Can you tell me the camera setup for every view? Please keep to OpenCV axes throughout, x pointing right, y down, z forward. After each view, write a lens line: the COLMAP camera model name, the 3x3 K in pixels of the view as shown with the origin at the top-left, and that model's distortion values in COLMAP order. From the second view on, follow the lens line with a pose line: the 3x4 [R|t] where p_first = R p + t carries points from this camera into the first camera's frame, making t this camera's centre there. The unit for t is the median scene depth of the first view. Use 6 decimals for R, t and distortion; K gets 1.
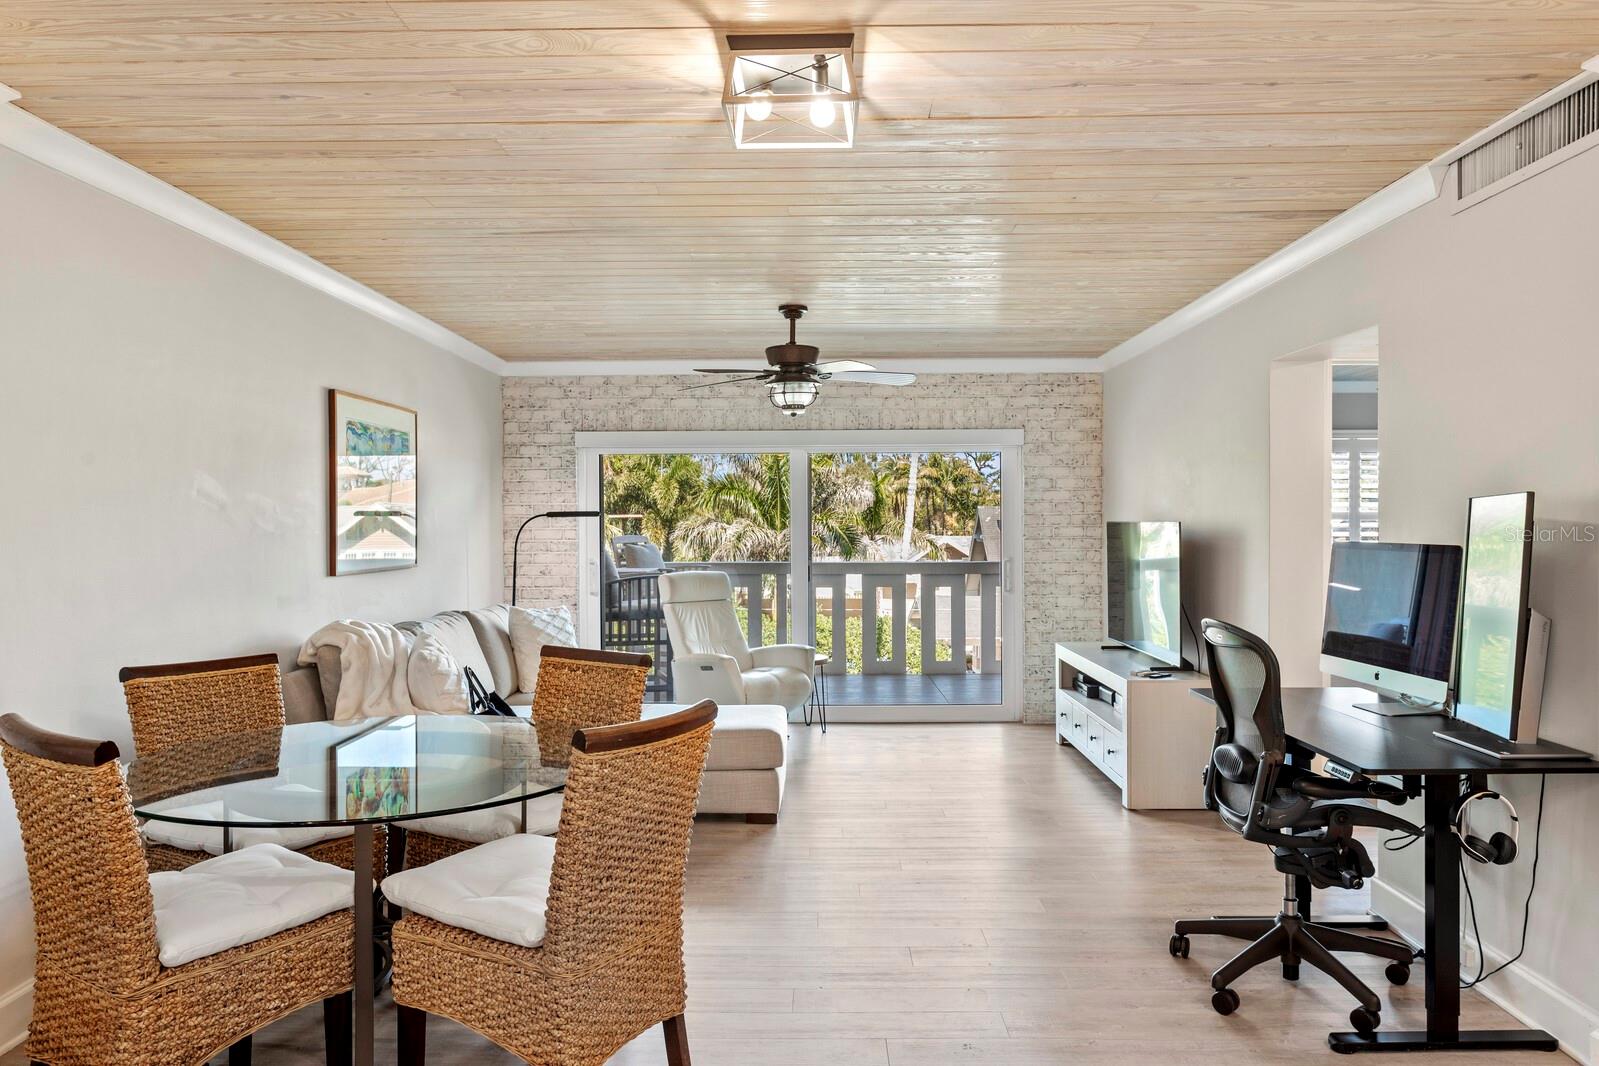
lens RADIAL K [[1069.3, 0, 794.7], [0, 1069.3, 532.4], [0, 0, 1]] dist [-0.003352, 0.000426]
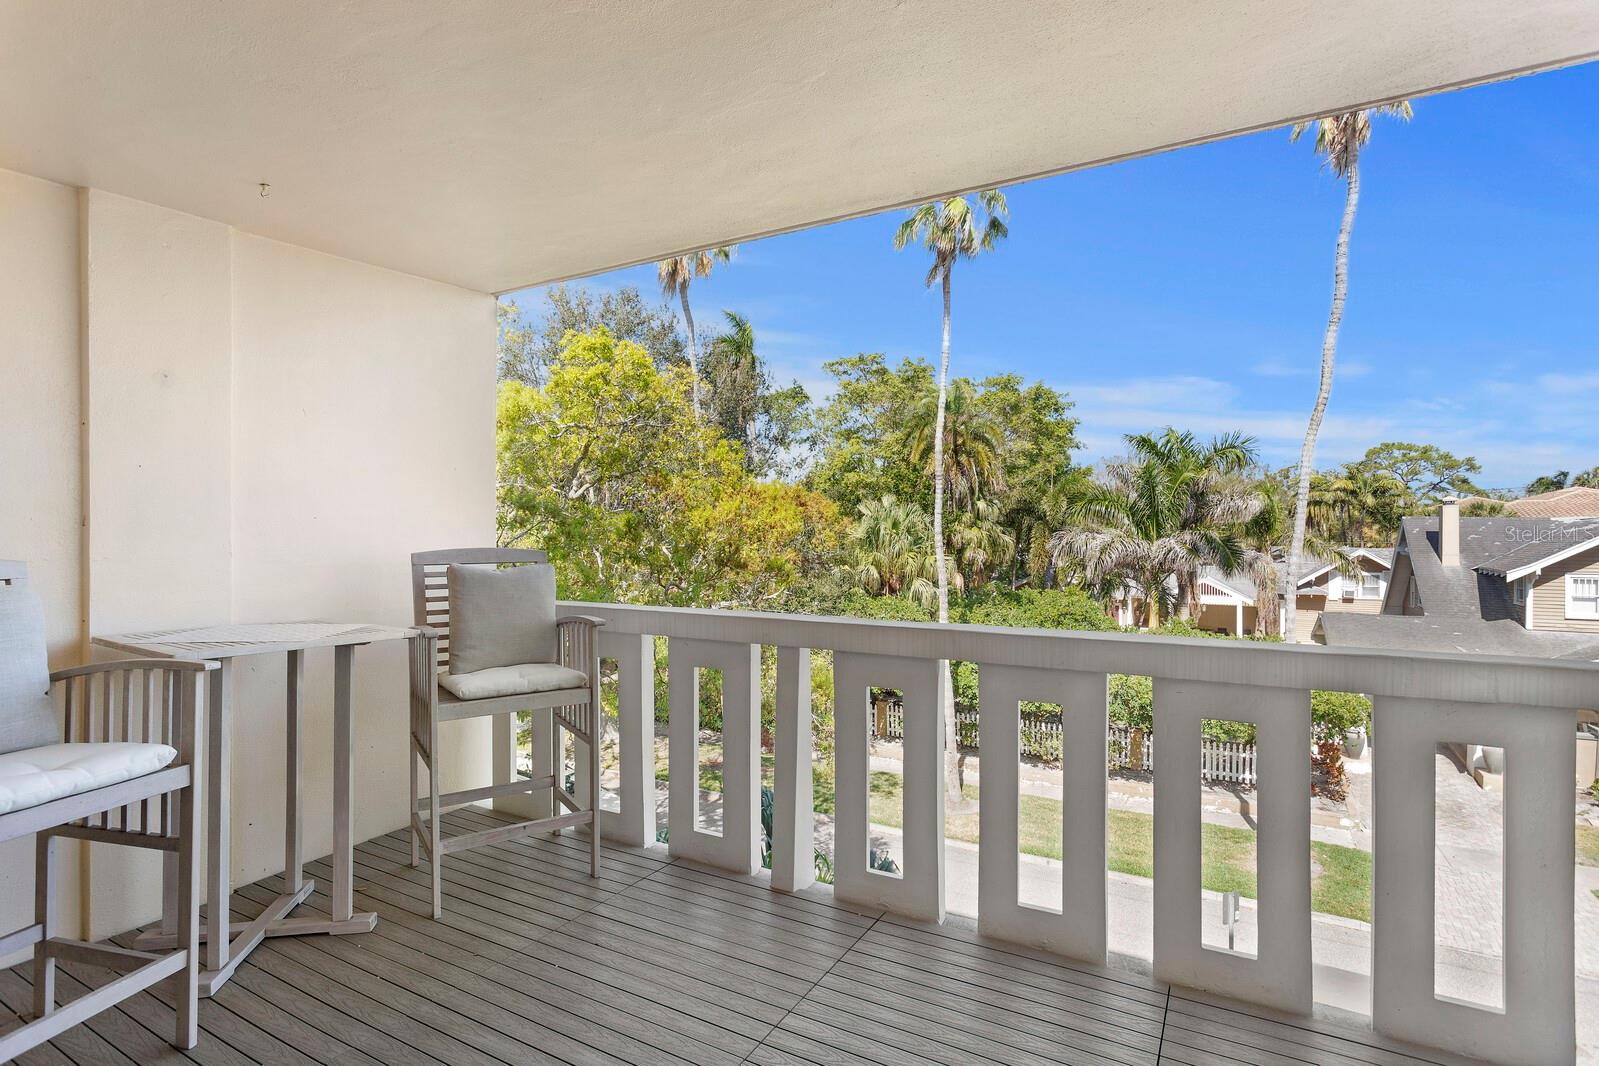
lens RADIAL K [[789.7, 0, 798.2], [0, 789.7, 527.3], [0, 0, 1]] dist [-0.003849, 0.000986]
pose [[0.884077, 0.001996, -0.467337, 0.153139], [-0.010022, 0.999842, -0.014688, 0.000050], [0.467234, 0.017669, 0.883957, 0.841003]]
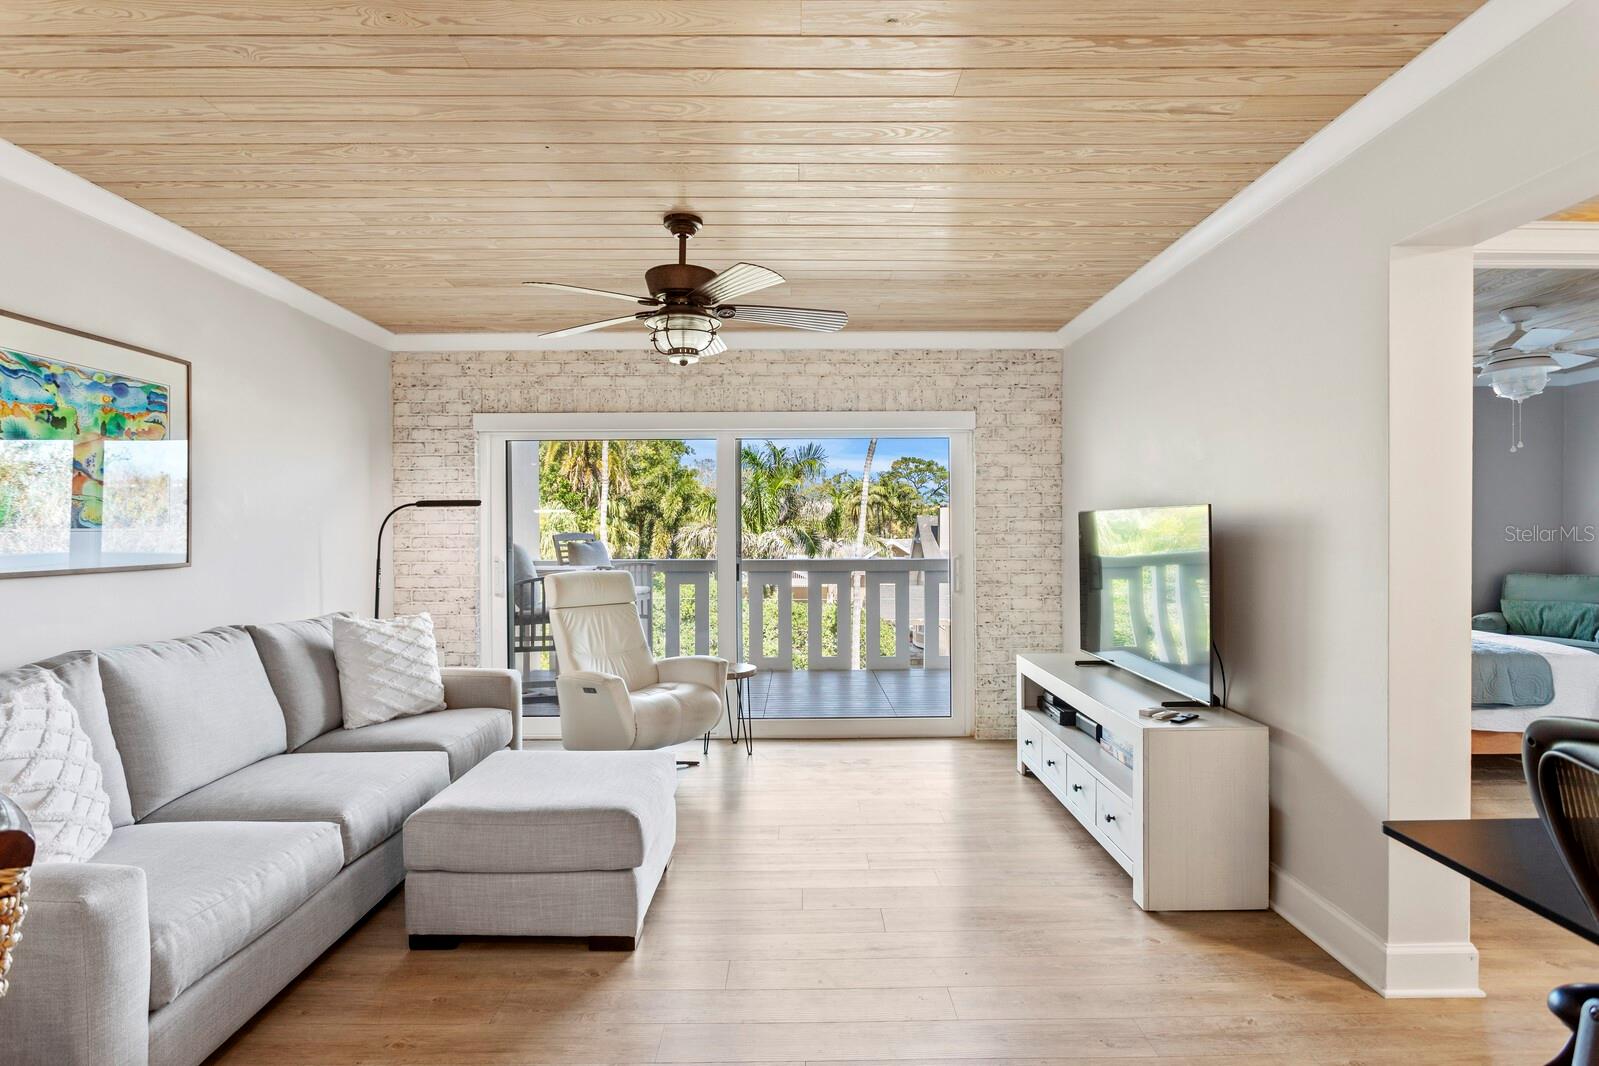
lens RADIAL K [[789.7, 0, 802.7], [0, 789.7, 531.2], [0, 0, 1]] dist [-0.003849, 0.000986]
pose [[0.999625, 0.000125, 0.027392, 0.051025], [0.000084, 0.999971, -0.007625, 0.009056], [-0.027393, 0.007624, 0.999596, 0.340654]]
